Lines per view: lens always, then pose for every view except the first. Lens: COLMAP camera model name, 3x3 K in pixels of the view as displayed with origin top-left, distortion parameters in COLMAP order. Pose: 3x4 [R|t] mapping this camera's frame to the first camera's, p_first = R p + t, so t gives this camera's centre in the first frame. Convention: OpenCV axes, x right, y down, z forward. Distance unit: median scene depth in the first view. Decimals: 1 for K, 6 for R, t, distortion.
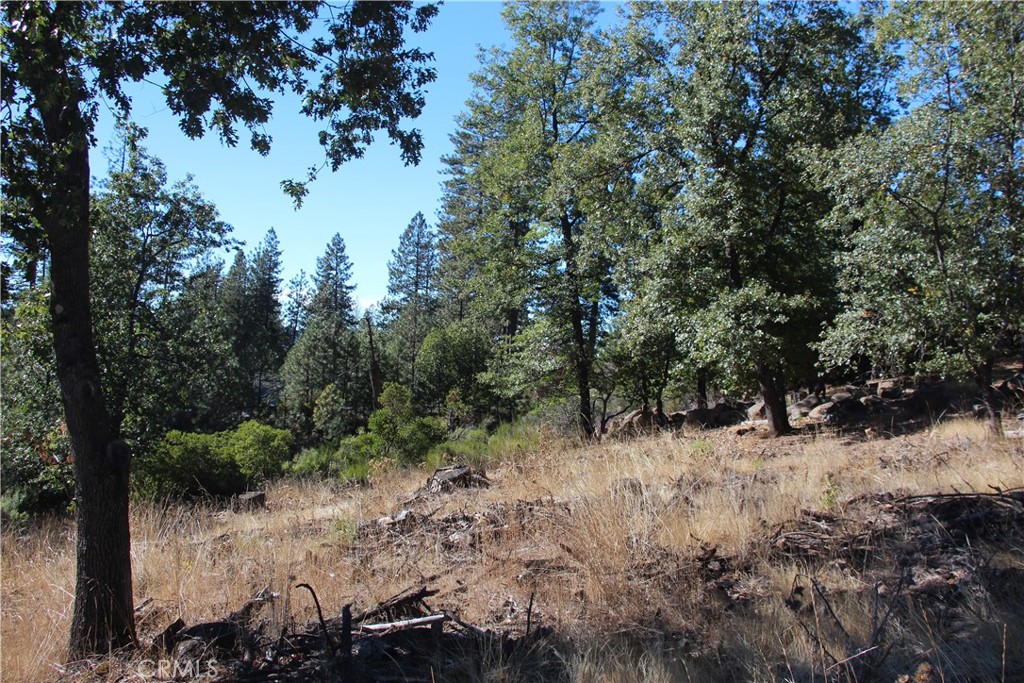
lens RADIAL K [[827.9, 0, 506.4], [0, 827.9, 343.5], [0, 0, 1]] dist [-0.087061, -0.004503]
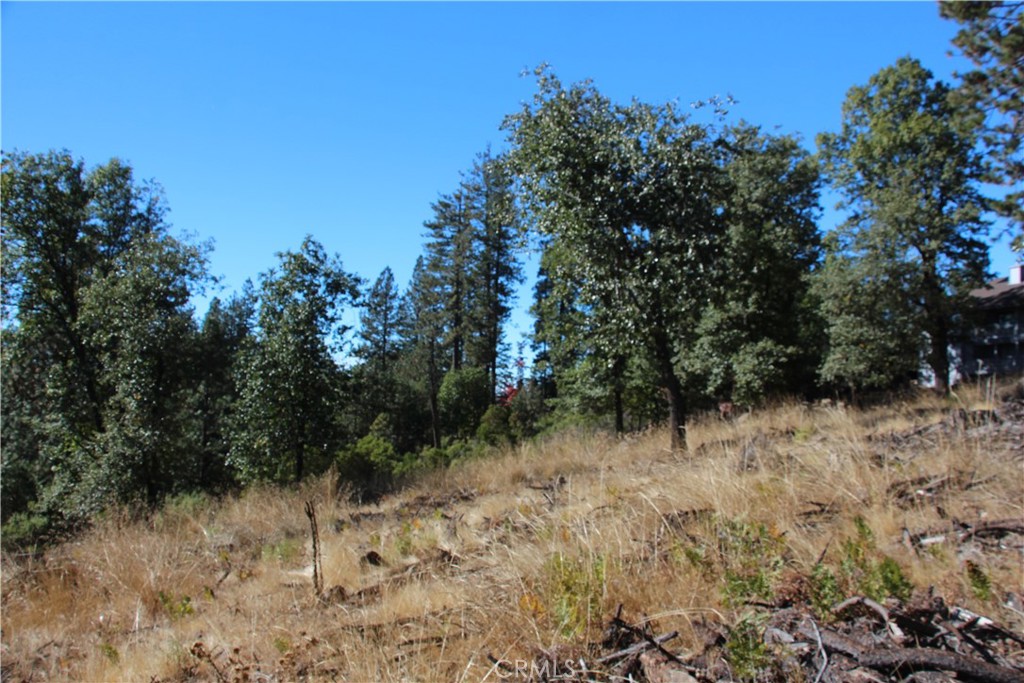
lens RADIAL K [[827.9, 0, 517.3], [0, 827.9, 342.3], [0, 0, 1]] dist [-0.087061, -0.004503]
pose [[0.990471, 0.007675, 0.137509, -0.147746], [0.000103, 0.998404, -0.056469, 0.010204], [-0.137723, 0.055945, 0.988890, -0.213968]]
